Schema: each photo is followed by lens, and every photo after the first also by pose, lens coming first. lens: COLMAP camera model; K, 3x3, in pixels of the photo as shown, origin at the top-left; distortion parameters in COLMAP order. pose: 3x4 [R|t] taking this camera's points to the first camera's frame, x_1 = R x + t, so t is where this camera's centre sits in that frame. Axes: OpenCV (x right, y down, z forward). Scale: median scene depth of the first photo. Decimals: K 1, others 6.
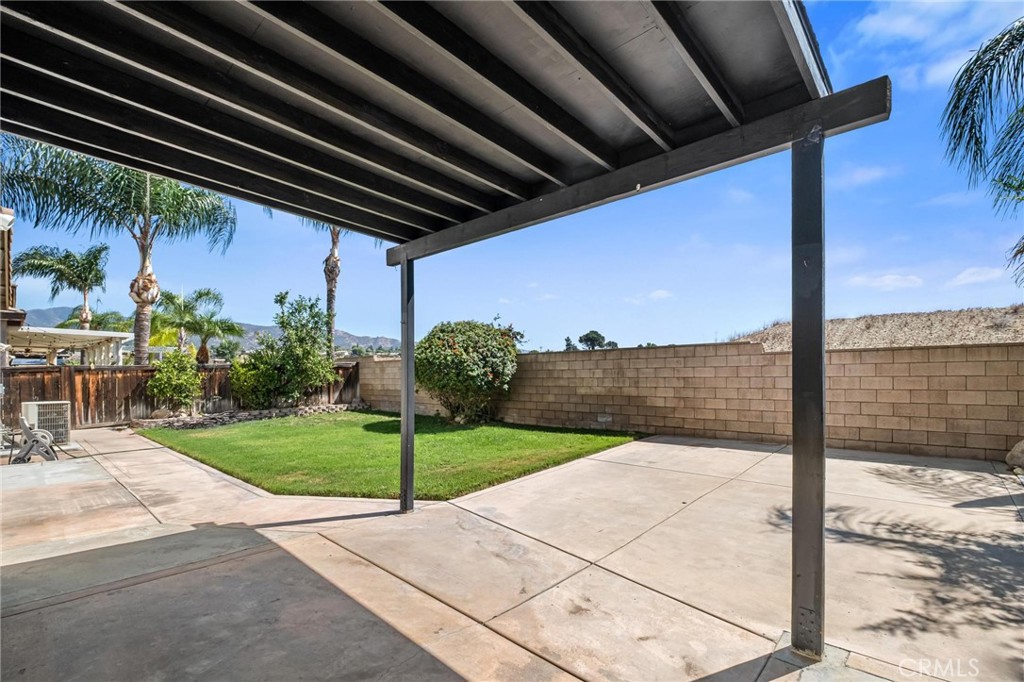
lens RADIAL K [[459.6, 0, 519.6], [0, 459.6, 371.5], [0, 0, 1]] dist [0.007941, -0.000238]
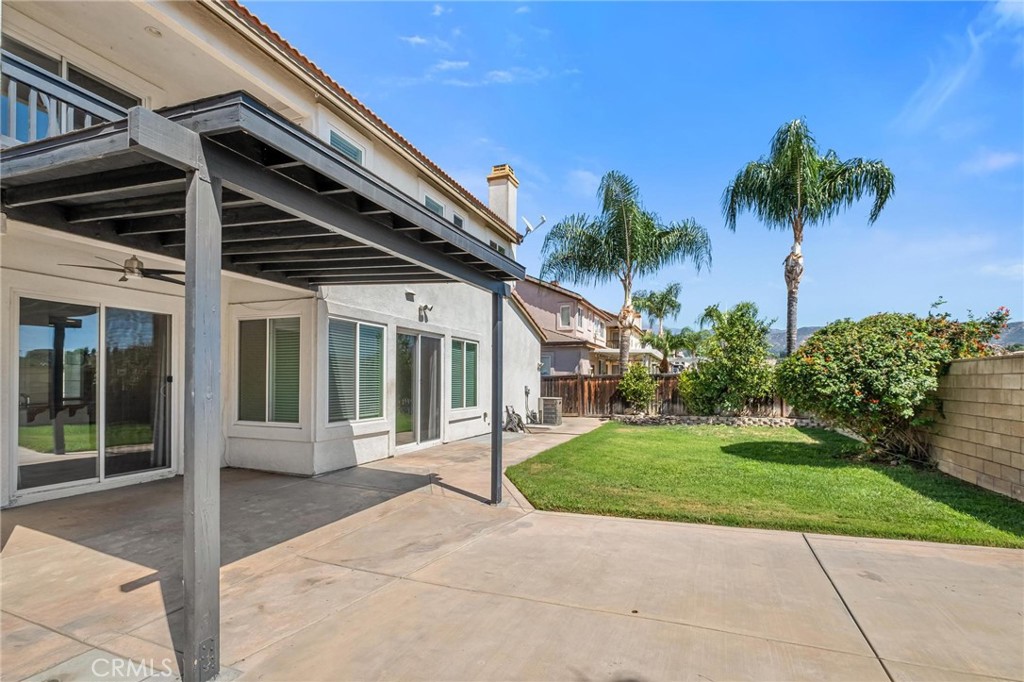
lens RADIAL K [[459.6, 0, 519.6], [0, 459.6, 371.5], [0, 0, 1]] dist [0.007941, -0.000238]
pose [[0.356589, 0.000723, -0.934261, 0.386754], [-0.011247, 0.999931, -0.003519, -0.016640], [0.934194, 0.011762, 0.356572, 0.272369]]
